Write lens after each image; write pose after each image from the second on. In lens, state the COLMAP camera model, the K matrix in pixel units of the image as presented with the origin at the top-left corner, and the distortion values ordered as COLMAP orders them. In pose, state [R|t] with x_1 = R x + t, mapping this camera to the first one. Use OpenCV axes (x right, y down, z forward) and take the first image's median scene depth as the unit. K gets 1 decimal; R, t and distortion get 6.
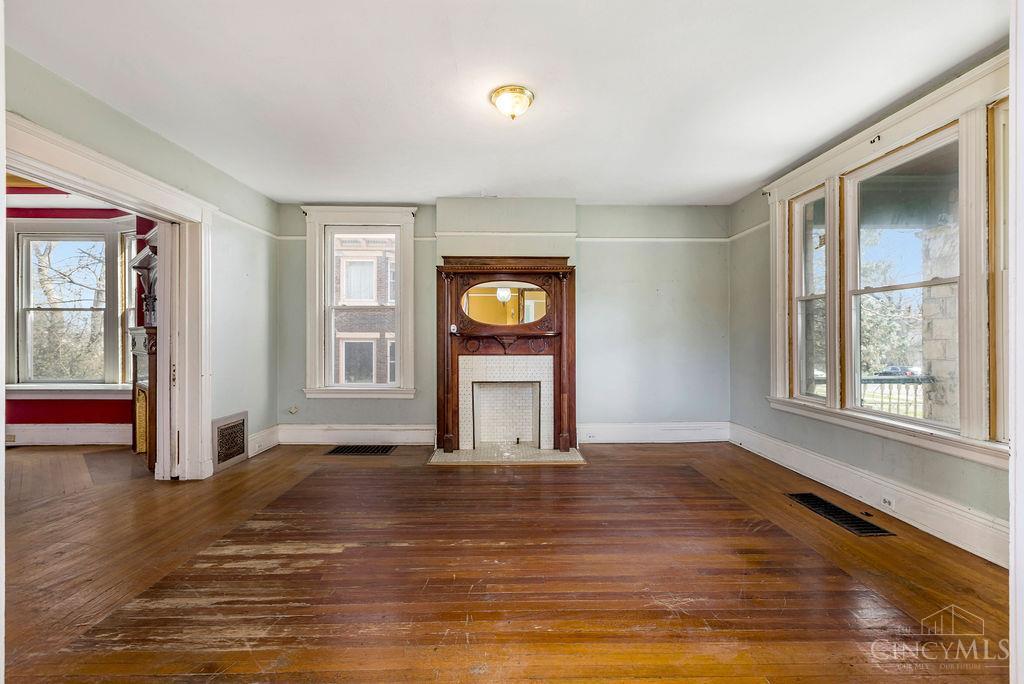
lens RADIAL K [[465.2, 0, 515.9], [0, 465.2, 335.3], [0, 0, 1]] dist [-0.004906, 0.001380]
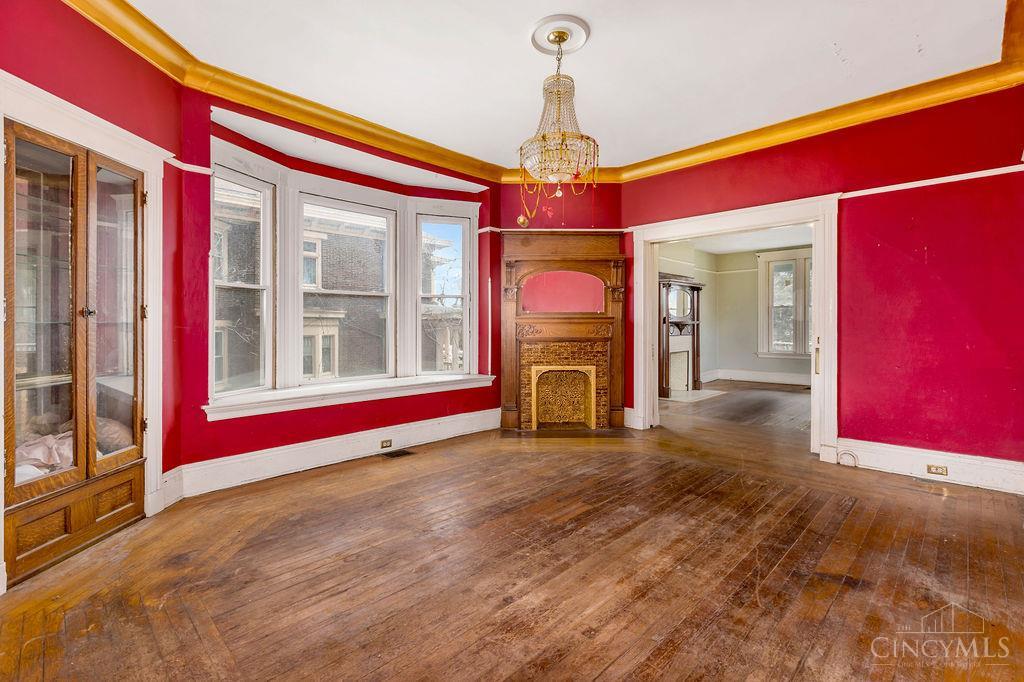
lens RADIAL K [[465.2, 0, 519.0], [0, 465.2, 331.1], [0, 0, 1]] dist [-0.004906, 0.001380]
pose [[0.717015, -0.012712, 0.696942, -1.791483], [-0.000092, 0.999832, 0.018332, -0.004097], [-0.697058, -0.013208, 0.716893, 0.249579]]
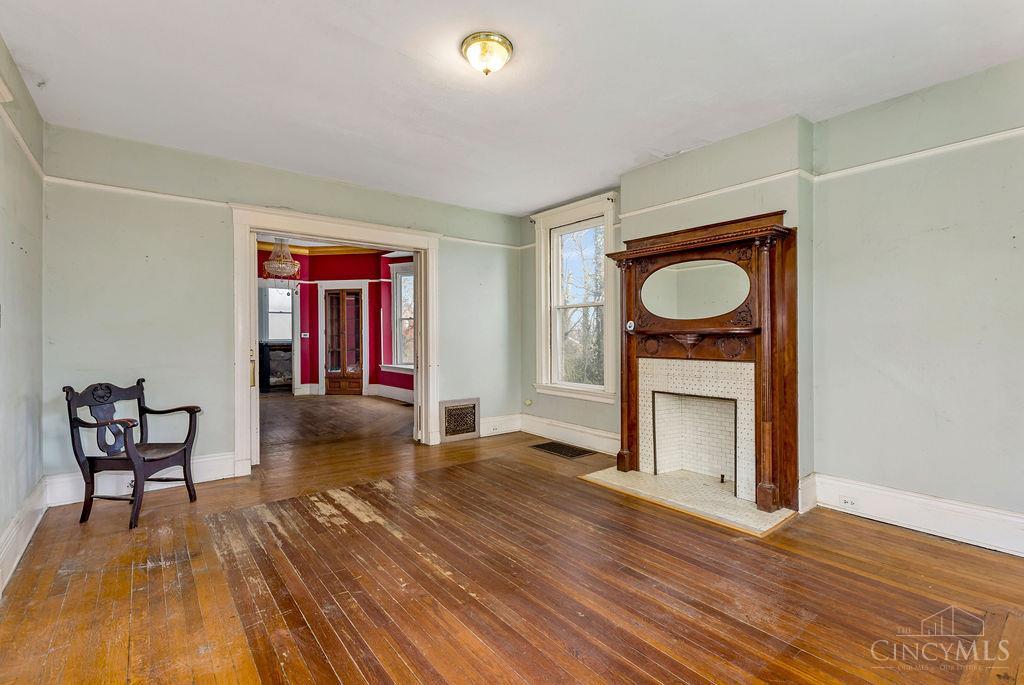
lens RADIAL K [[465.2, 0, 511.2], [0, 465.2, 339.8], [0, 0, 1]] dist [-0.004906, 0.001380]
pose [[0.599788, 0.004920, -0.800144, 0.462285], [0.005626, 0.999930, 0.010365, 0.000854], [0.800139, -0.010718, 0.599718, 0.361799]]
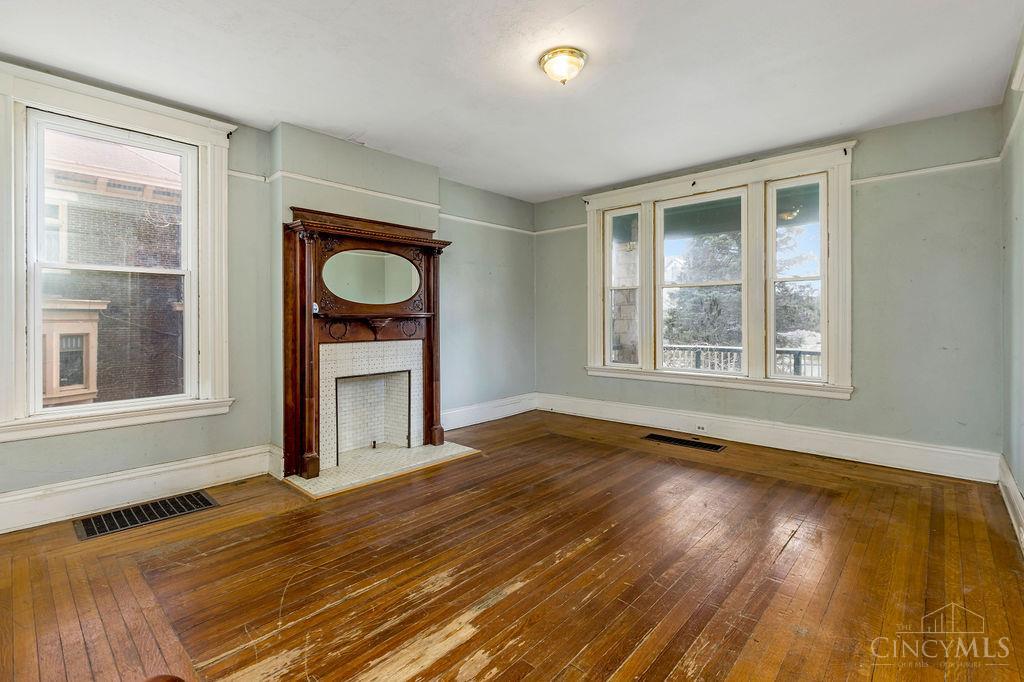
lens RADIAL K [[465.2, 0, 520.0], [0, 465.2, 323.9], [0, 0, 1]] dist [-0.004906, 0.001380]
pose [[0.686563, -0.012747, 0.726959, -0.501258], [0.001008, 0.999862, 0.016580, -0.002084], [-0.727070, -0.010651, 0.686481, 0.289190]]
